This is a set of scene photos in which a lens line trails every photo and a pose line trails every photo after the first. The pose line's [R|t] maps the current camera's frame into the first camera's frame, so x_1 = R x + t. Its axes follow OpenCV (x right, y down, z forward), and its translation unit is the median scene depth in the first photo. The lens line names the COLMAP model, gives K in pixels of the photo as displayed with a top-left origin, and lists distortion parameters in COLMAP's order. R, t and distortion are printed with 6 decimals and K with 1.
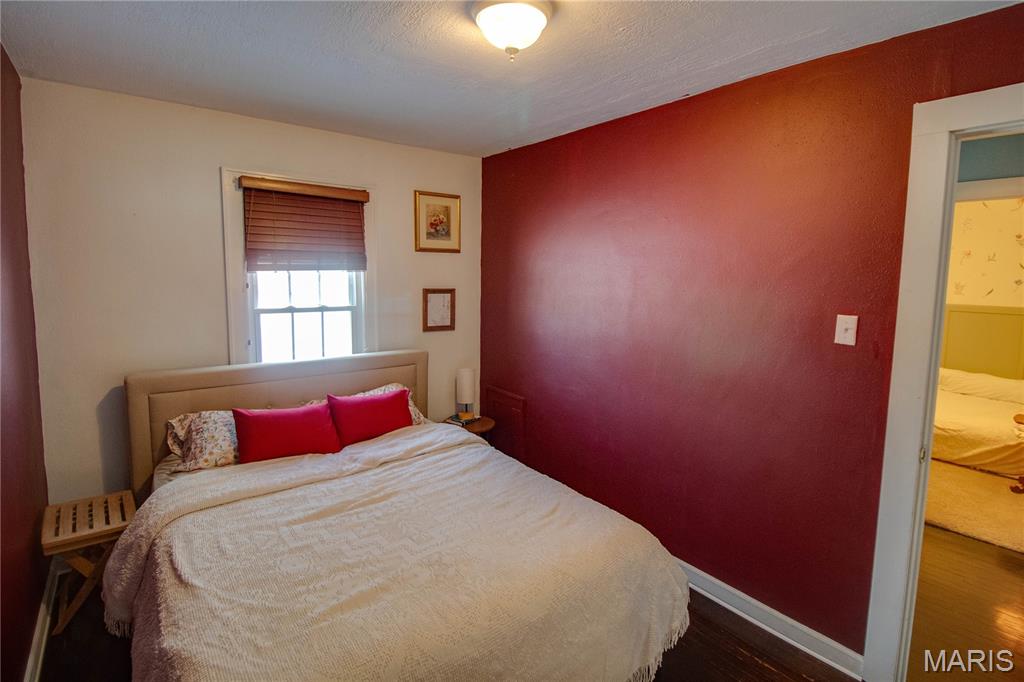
lens RADIAL K [[491.8, 0, 515.6], [0, 491.8, 324.9], [0, 0, 1]] dist [0.000580, -0.009474]
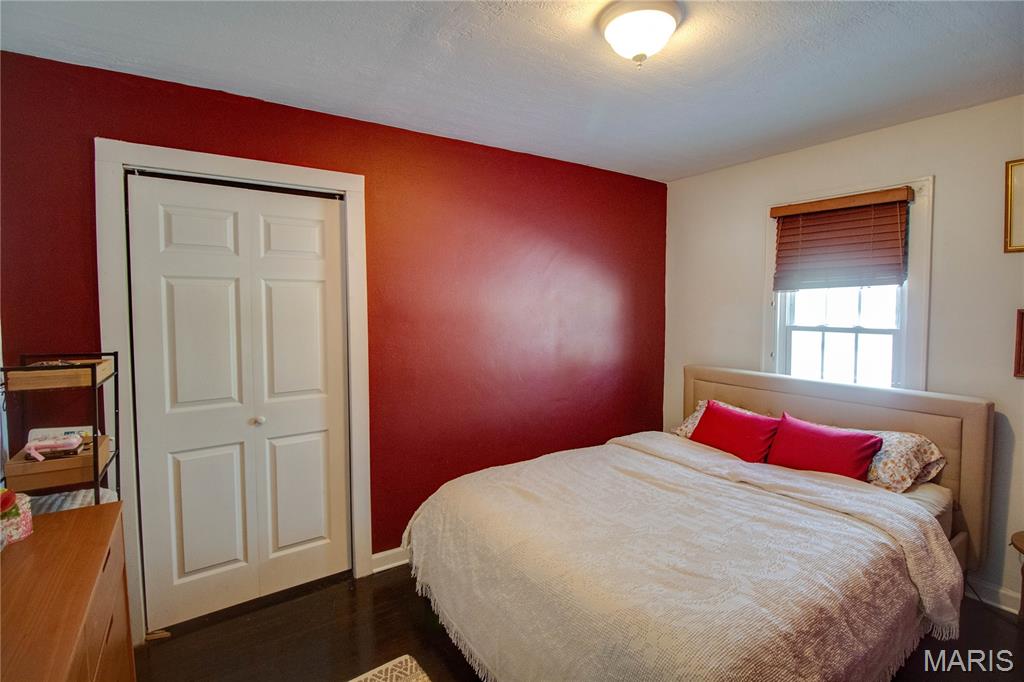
lens RADIAL K [[459.8, 0, 512.0], [0, 459.8, 341.0], [0, 0, 1]] dist [-0.000051, -0.000114]
pose [[-0.047506, 0.079906, -0.995670, 0.591262], [-0.090832, 0.992320, 0.083971, -0.032088], [0.994733, 0.094428, -0.039883, 0.496513]]
